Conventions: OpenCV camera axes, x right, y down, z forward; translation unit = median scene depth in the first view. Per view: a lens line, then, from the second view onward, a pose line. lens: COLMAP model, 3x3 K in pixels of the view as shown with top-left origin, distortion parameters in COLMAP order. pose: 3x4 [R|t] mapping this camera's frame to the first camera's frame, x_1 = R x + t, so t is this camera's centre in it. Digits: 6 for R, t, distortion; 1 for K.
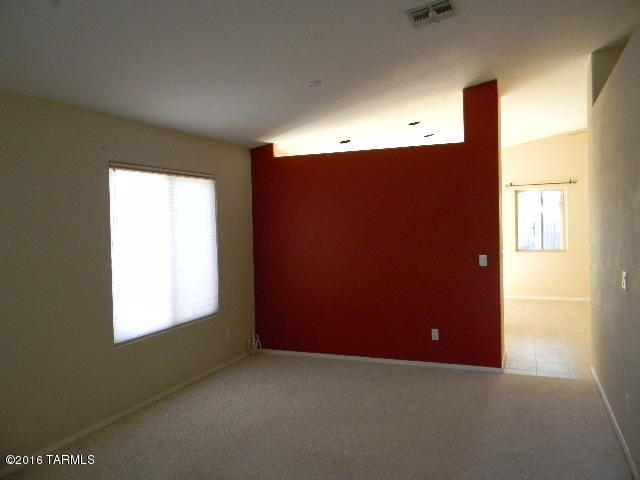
lens RADIAL K [[501.5, 0, 320.0], [0, 501.5, 240.0], [0, 0, 1]] dist [-0.004231, -0.006094]
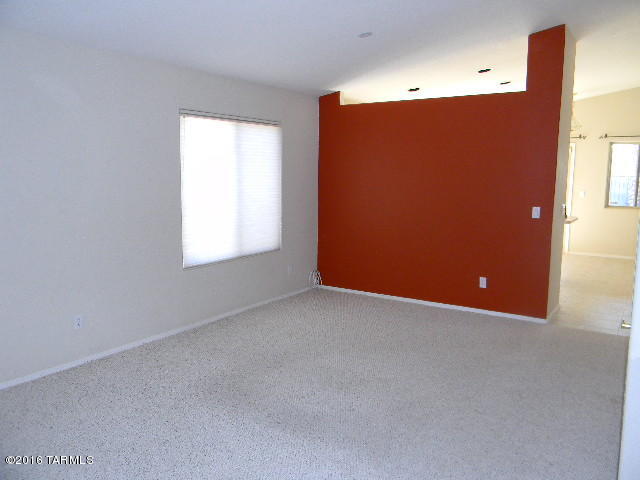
lens RADIAL K [[501.5, 0, 320.0], [0, 501.5, 240.0], [0, 0, 1]] dist [-0.004231, -0.006094]
pose [[0.979520, 0.057453, -0.192978, 0.091644], [-0.037087, 0.993509, 0.107543, 0.003349], [0.197904, -0.098183, 0.975292, -0.058956]]
